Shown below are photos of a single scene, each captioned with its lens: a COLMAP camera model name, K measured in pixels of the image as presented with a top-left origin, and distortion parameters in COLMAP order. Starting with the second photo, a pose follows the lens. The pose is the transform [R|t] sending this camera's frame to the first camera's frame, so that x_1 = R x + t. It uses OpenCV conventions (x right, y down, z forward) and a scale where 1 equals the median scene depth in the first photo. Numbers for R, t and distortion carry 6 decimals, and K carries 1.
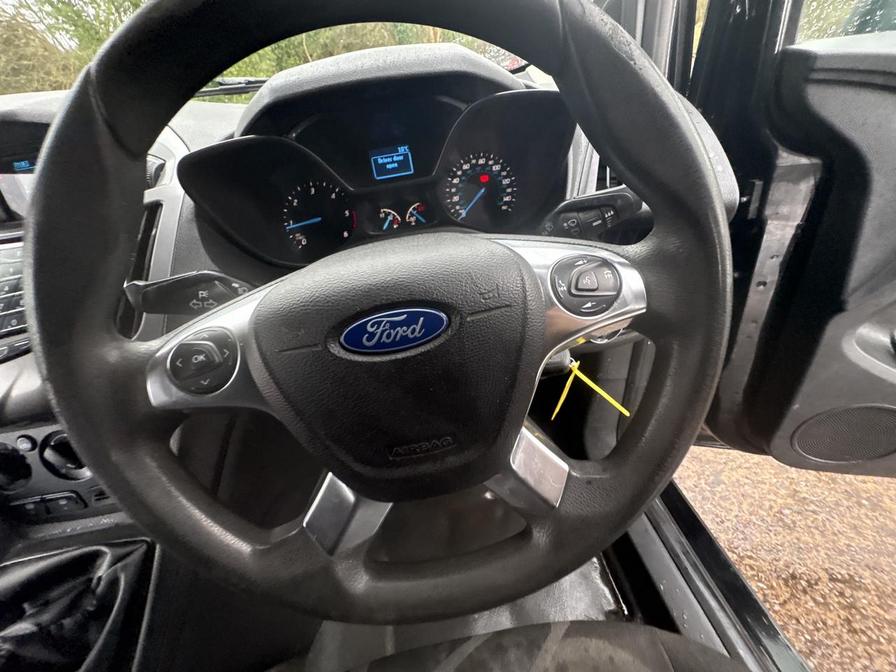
lens RADIAL K [[356.9, 0, 449.1], [0, 356.9, 339.2], [0, 0, 1]] dist [0.000166, 0.000016]
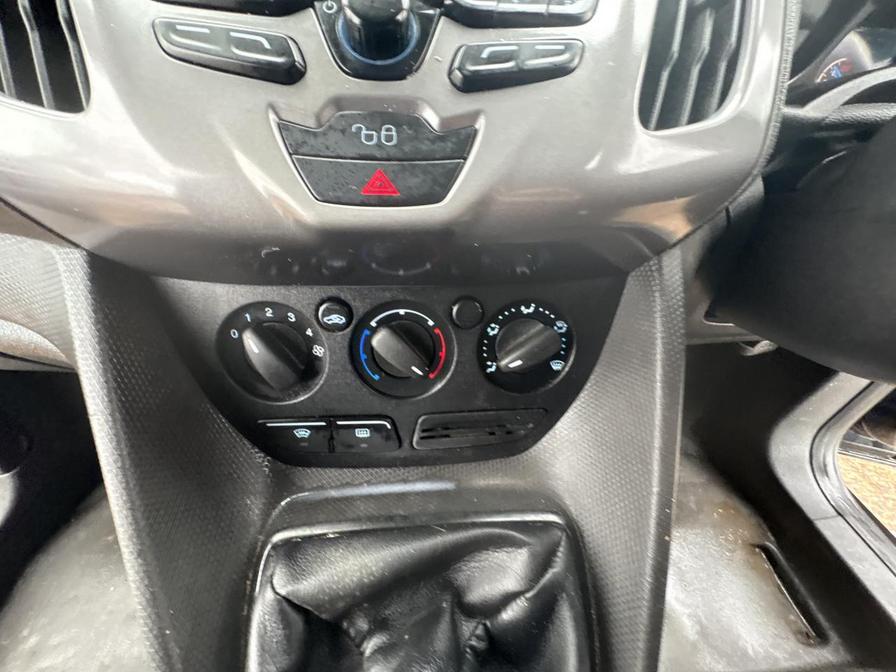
lens RADIAL K [[356.8, 0, 445.3], [0, 356.8, 335.2], [0, 0, 1]] dist [-0.001837, -0.000036]
pose [[0.985782, 0.151372, 0.072938, -0.625211], [-0.156280, 0.985434, 0.067054, 0.154577], [-0.061725, -0.077500, 0.995080, 0.284310]]
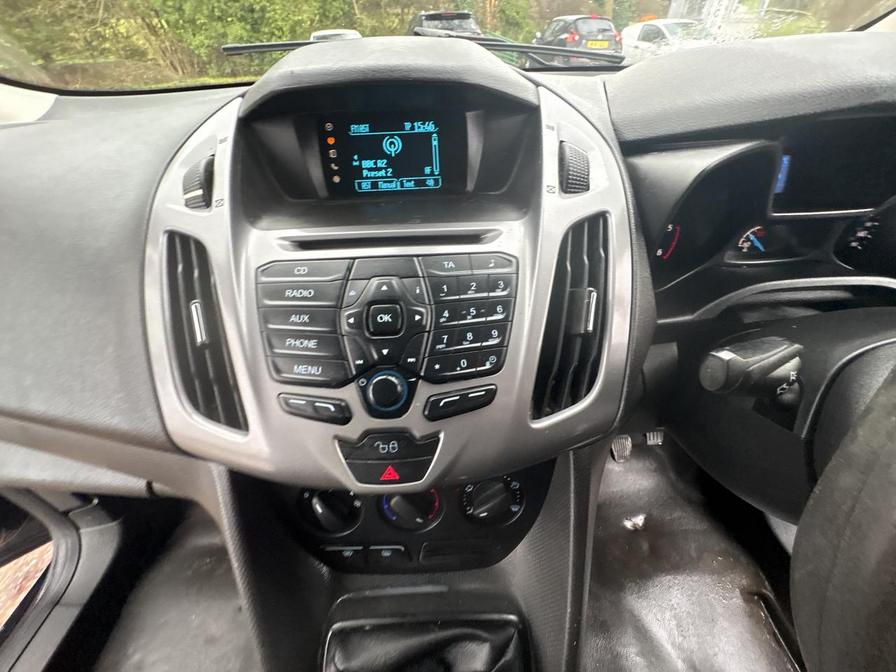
lens RADIAL K [[356.8, 0, 445.3], [0, 356.8, 335.2], [0, 0, 1]] dist [-0.001837, -0.000036]
pose [[0.991594, 0.129200, -0.007034, -0.616273], [-0.128565, 0.989938, 0.059106, -0.071031], [0.014600, -0.057704, 0.998227, 0.123852]]
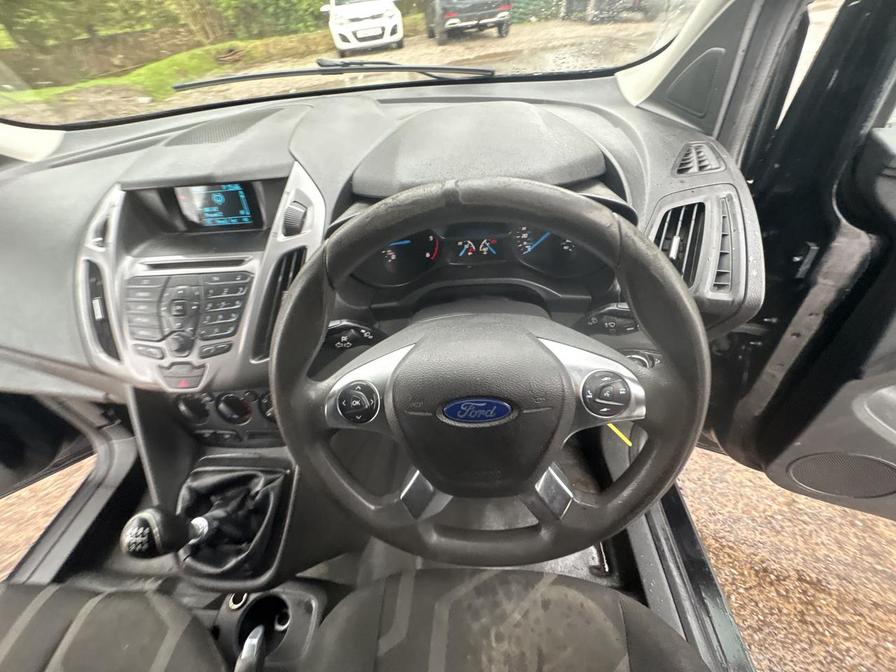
lens RADIAL K [[358.1, 0, 448.0], [0, 358.1, 336.0], [0, 0, 1]] dist [-0.001578, 0.000490]
pose [[0.985337, 0.143411, -0.092433, -0.058396], [-0.126065, 0.977001, 0.171981, -0.198352], [0.114971, -0.157807, 0.980754, -0.178327]]
